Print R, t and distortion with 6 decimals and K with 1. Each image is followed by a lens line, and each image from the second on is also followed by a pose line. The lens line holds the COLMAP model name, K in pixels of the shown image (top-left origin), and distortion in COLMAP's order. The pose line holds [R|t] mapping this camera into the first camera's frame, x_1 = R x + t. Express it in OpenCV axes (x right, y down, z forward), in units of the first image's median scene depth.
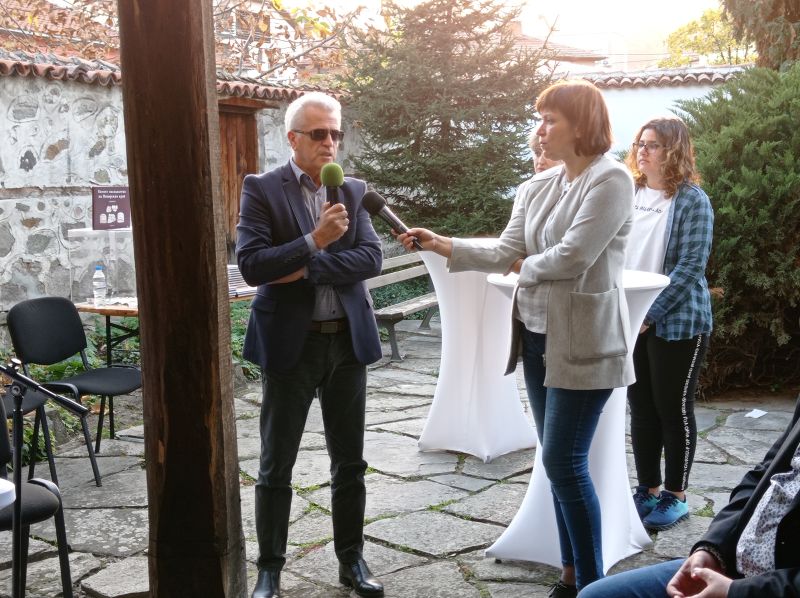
lens RADIAL K [[639.0, 0, 399.7], [0, 639.0, 302.3], [0, 0, 1]] dist [-0.000879, 0.002609]
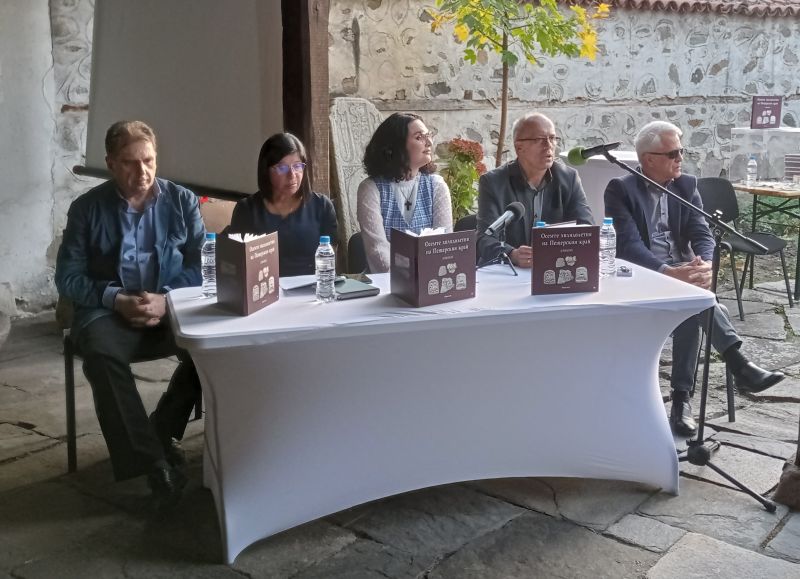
lens RADIAL K [[1019.3, 0, 398.2], [0, 1019.3, 282.0], [0, 0, 1]] dist [0.053520, 0.000000]
pose [[0.913454, 0.087630, -0.397395, -0.267610], [-0.099769, 0.994961, -0.009930, 0.282187], [0.394522, 0.048718, 0.917594, -1.157132]]
